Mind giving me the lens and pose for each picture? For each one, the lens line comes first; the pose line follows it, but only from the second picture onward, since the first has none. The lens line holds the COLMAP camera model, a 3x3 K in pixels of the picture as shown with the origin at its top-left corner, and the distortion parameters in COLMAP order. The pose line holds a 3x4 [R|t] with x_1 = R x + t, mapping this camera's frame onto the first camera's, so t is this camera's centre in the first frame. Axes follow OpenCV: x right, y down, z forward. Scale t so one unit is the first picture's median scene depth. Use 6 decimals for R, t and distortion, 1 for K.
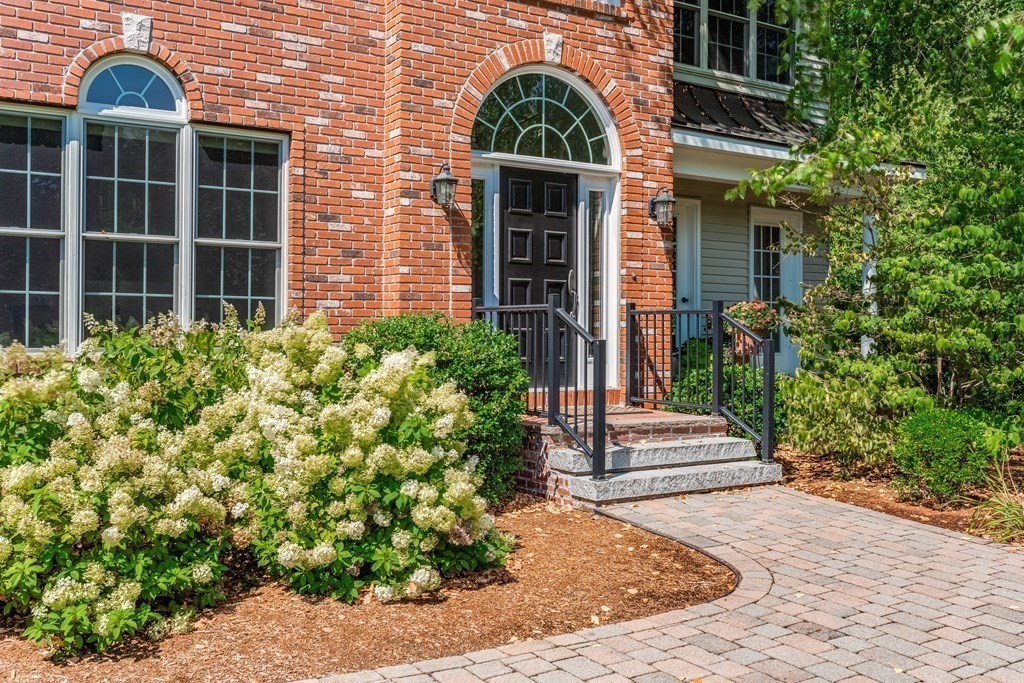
lens RADIAL K [[1035.5, 0, 516.6], [0, 1035.5, 327.9], [0, 0, 1]] dist [-0.009602, 0.001405]
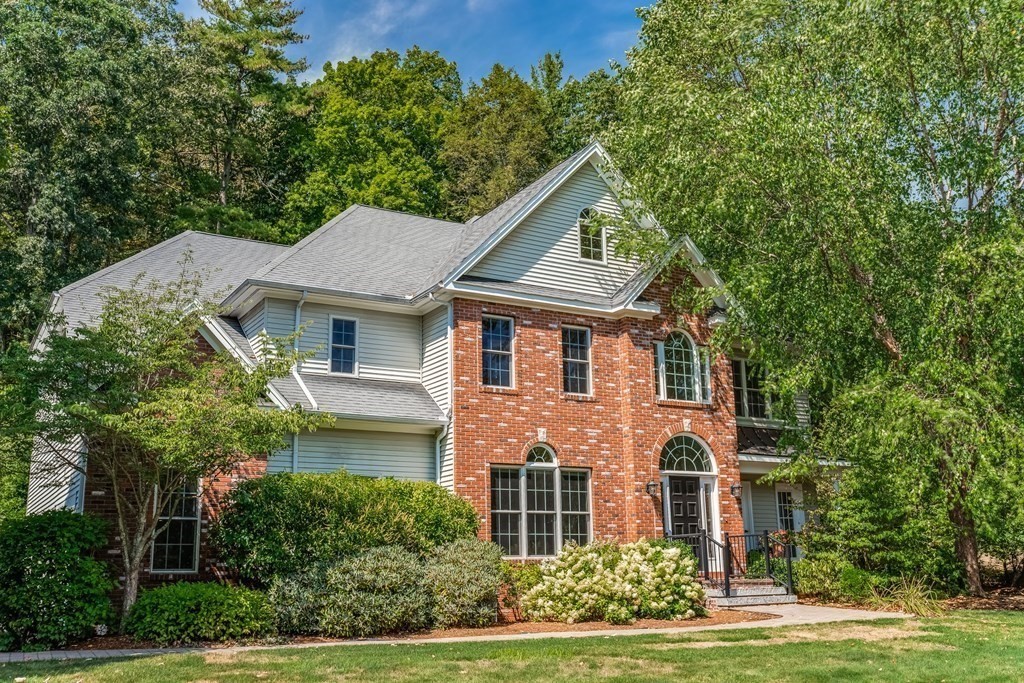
lens RADIAL K [[1035.5, 0, 516.6], [0, 1035.5, 327.9], [0, 0, 1]] dist [-0.009602, 0.001405]
pose [[0.999376, -0.031329, -0.016318, -0.336904], [0.026764, 0.973049, -0.229038, 0.052048], [0.023053, 0.228459, 0.973281, -1.496402]]
